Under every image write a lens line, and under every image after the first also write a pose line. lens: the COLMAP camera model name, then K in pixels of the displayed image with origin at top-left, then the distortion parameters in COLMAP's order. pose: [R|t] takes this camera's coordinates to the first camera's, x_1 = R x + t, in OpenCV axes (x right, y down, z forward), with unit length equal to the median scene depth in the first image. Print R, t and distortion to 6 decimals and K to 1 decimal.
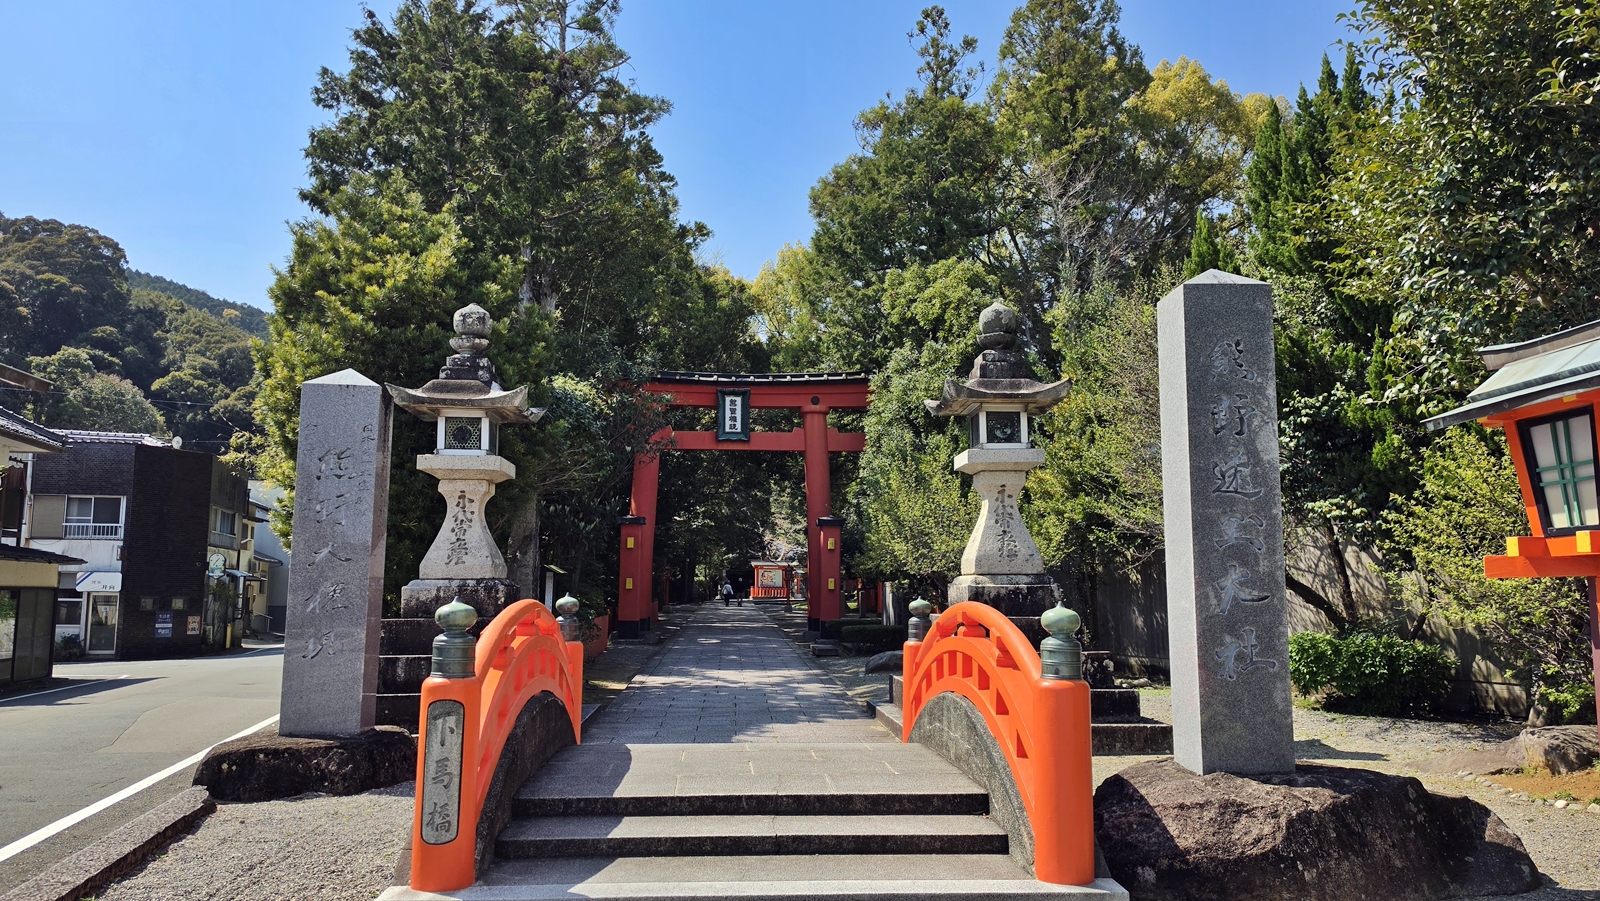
lens RADIAL K [[994.8, 0, 800.0], [0, 994.8, 450.5], [0, 0, 1]] dist [0.000034, -0.000580]
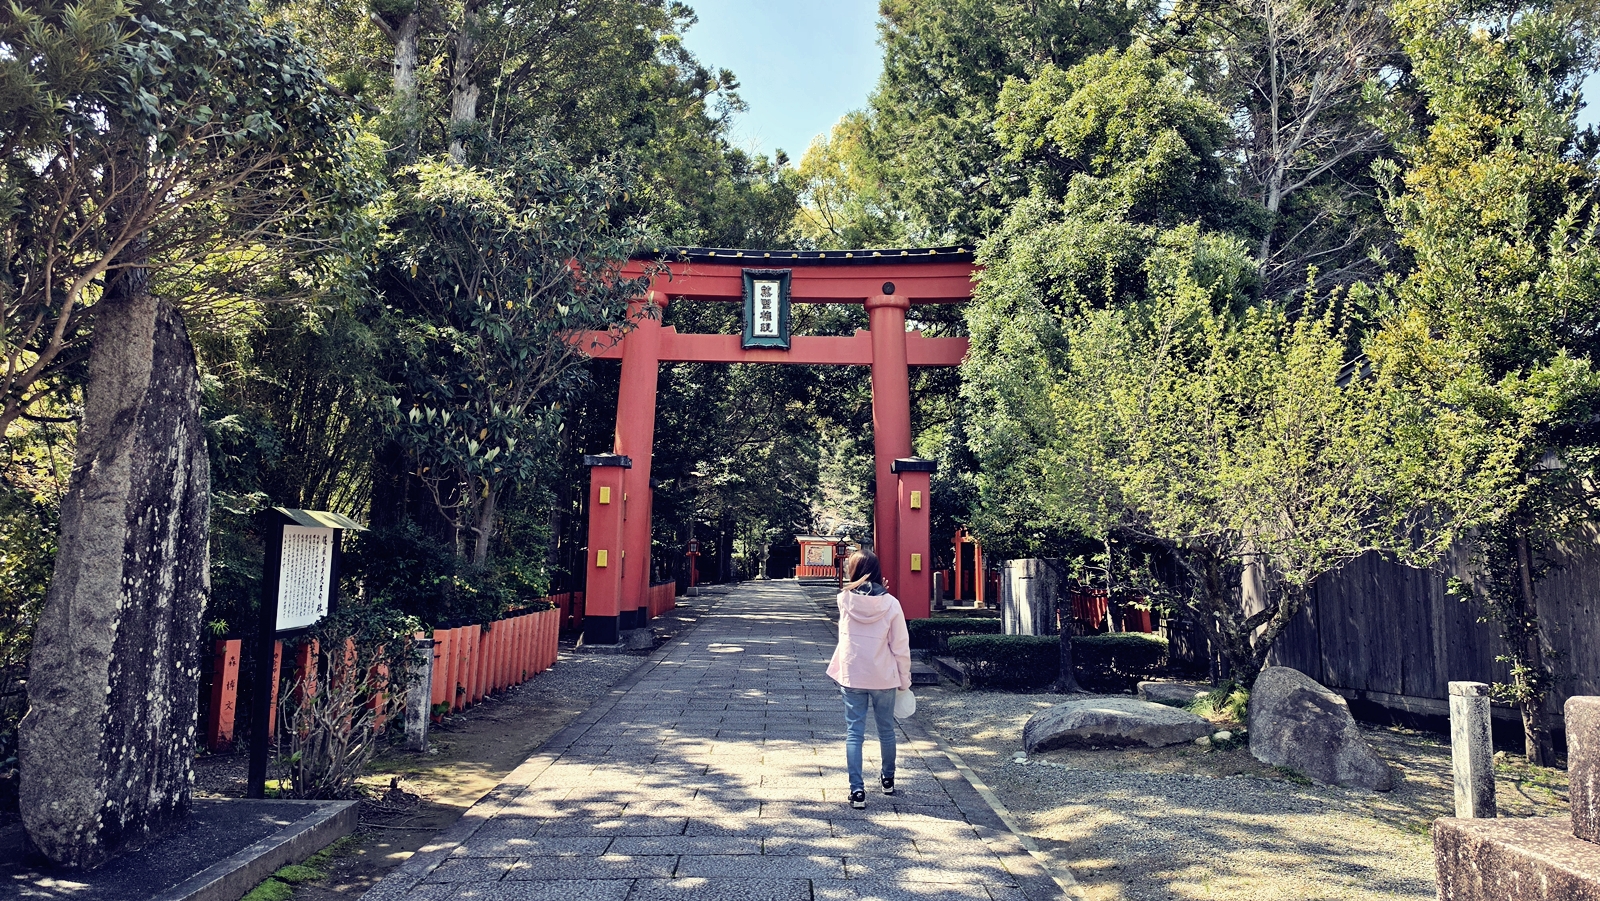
lens RADIAL K [[994.8, 0, 800.0], [0, 994.8, 450.5], [0, 0, 1]] dist [0.000034, -0.000580]
pose [[0.998872, 0.003282, -0.047360, -0.026544], [-0.002281, 0.999773, 0.021171, 0.097073], [0.047419, -0.021039, 0.998653, 0.705306]]
